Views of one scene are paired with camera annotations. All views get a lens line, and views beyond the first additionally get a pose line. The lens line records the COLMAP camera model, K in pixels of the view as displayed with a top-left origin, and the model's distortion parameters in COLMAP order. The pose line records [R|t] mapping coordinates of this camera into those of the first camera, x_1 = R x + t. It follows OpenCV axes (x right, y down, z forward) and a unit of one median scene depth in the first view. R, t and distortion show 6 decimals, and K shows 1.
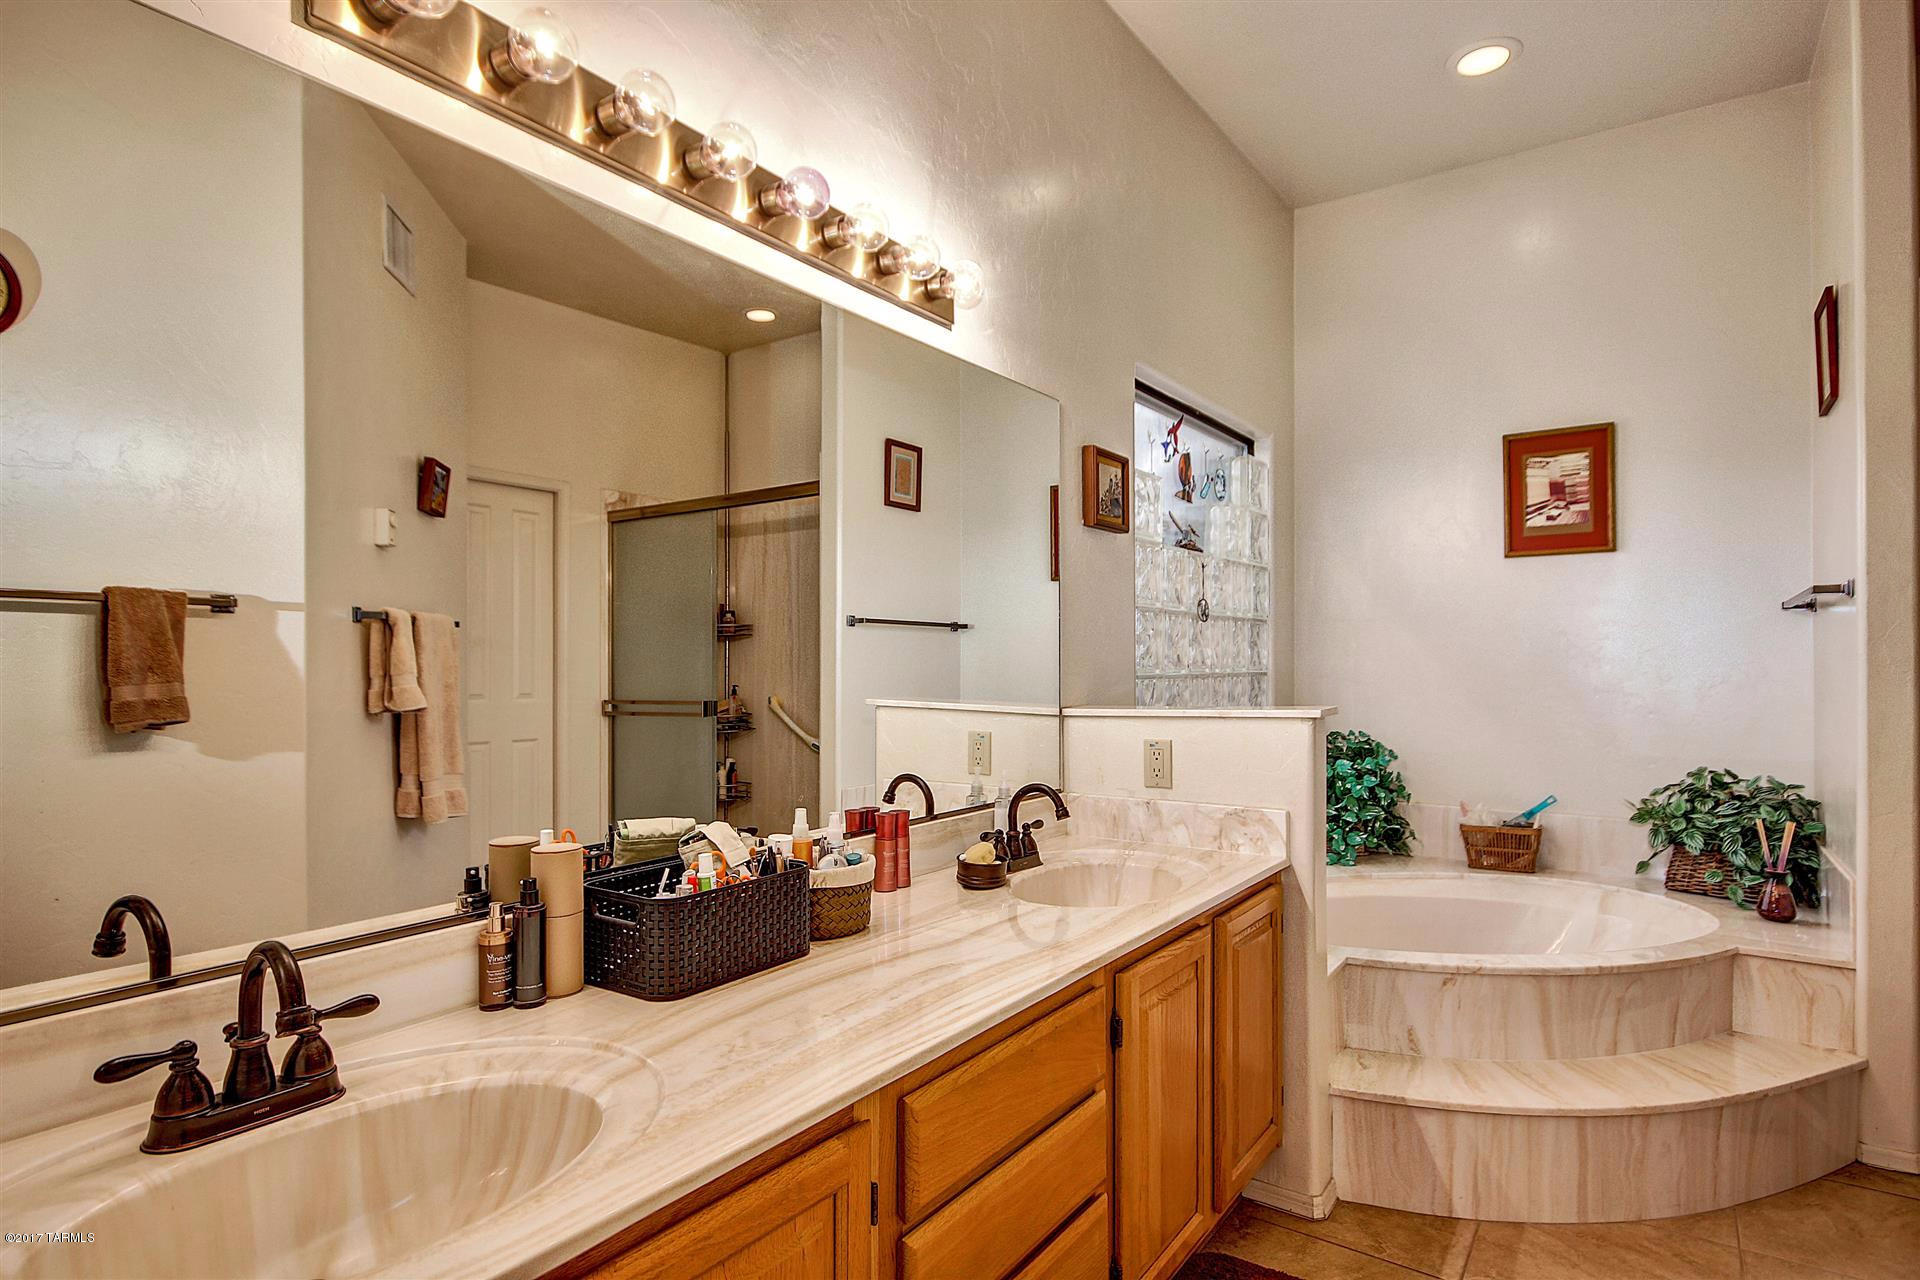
lens RADIAL K [[1036.6, 0, 966.6], [0, 1036.6, 662.3], [0, 0, 1]] dist [0.018496, -0.000918]
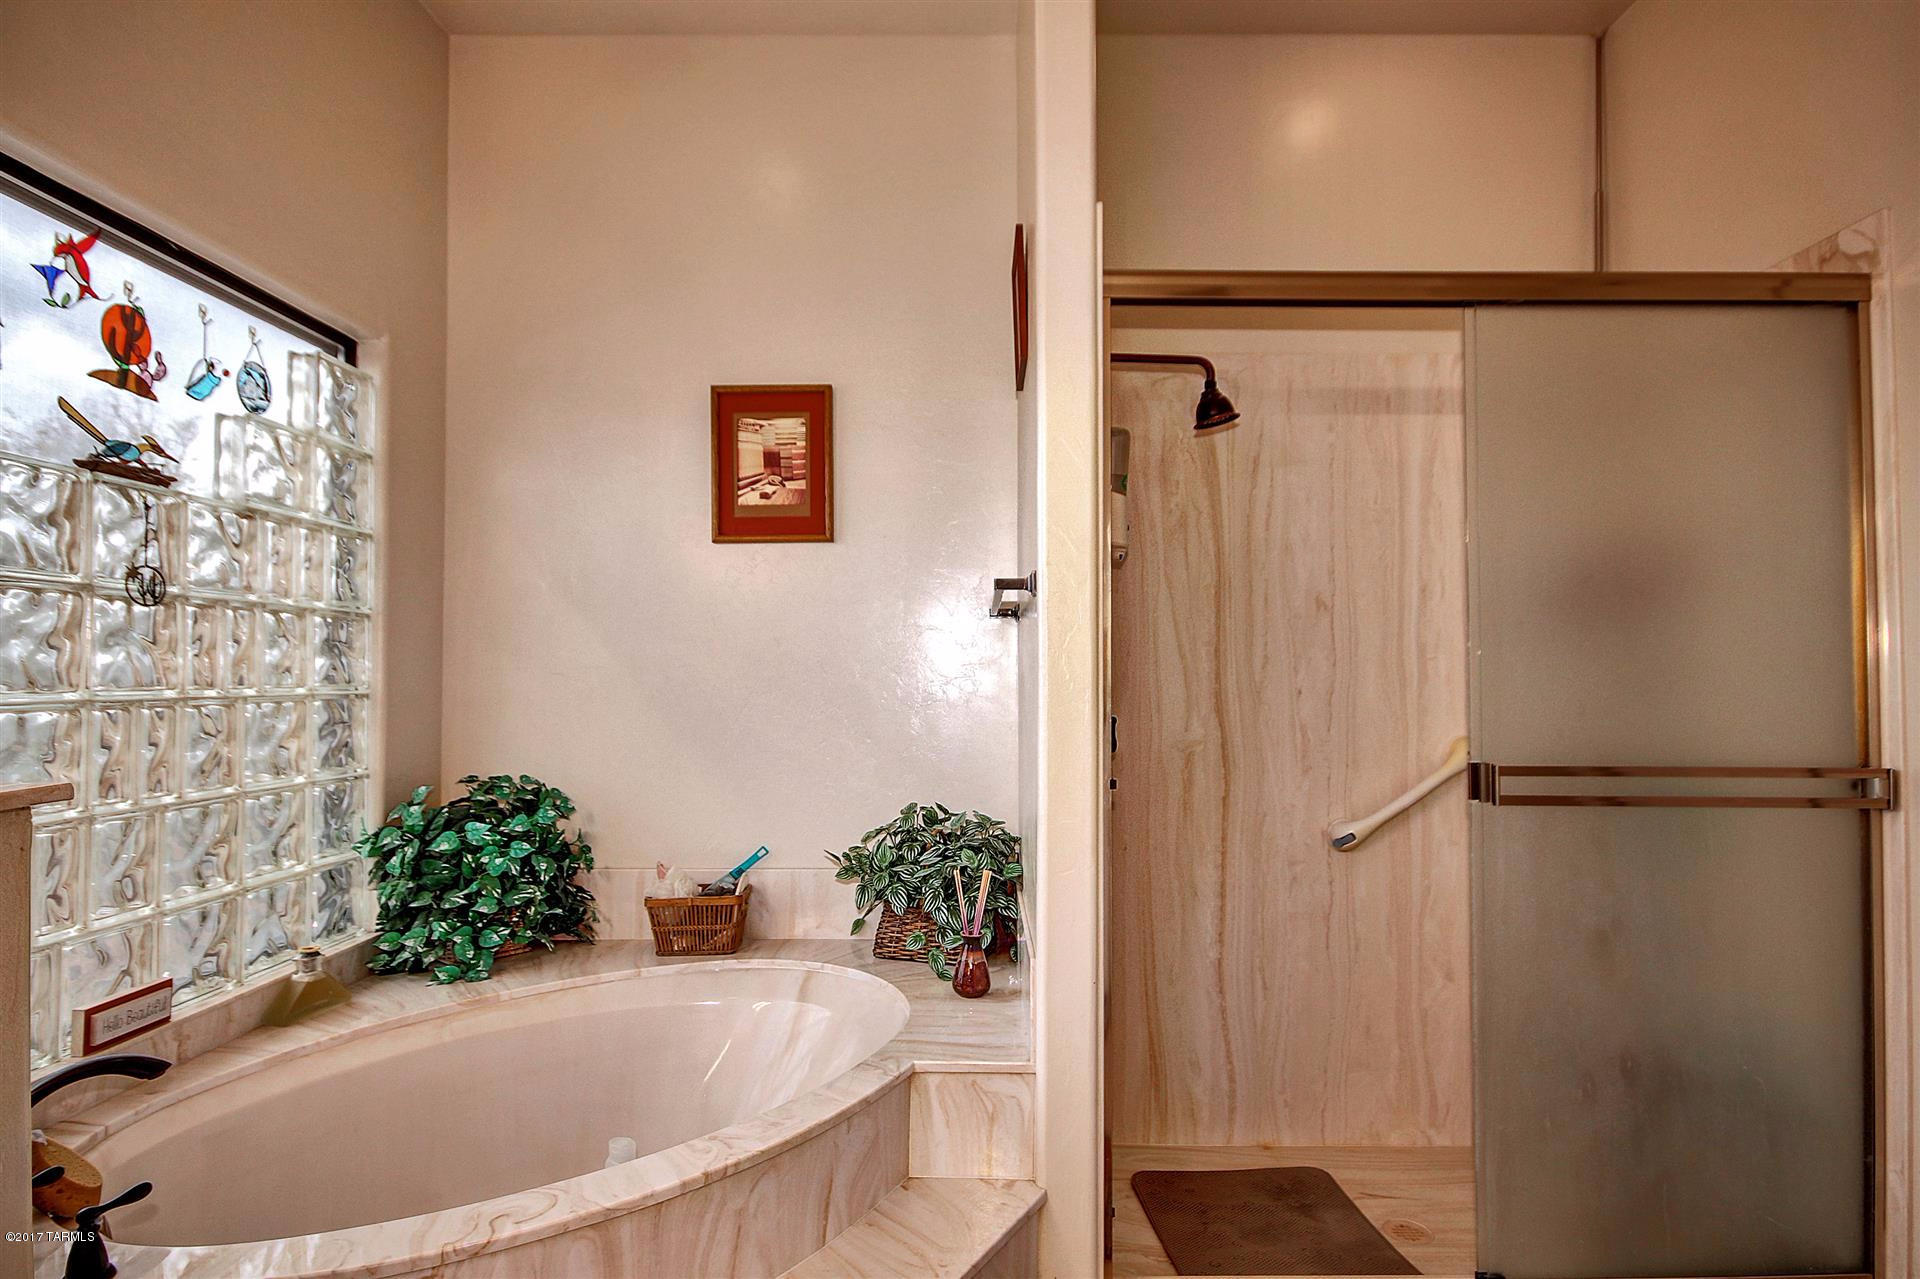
lens RADIAL K [[1036.6, 0, 966.6], [0, 1036.6, 661.8], [0, 0, 1]] dist [0.018496, -0.000918]
pose [[0.834823, 0.006476, 0.550480, 0.261067], [0.000283, 0.999926, -0.012192, -0.002237], [-0.550518, 0.010335, 0.834759, 0.263511]]
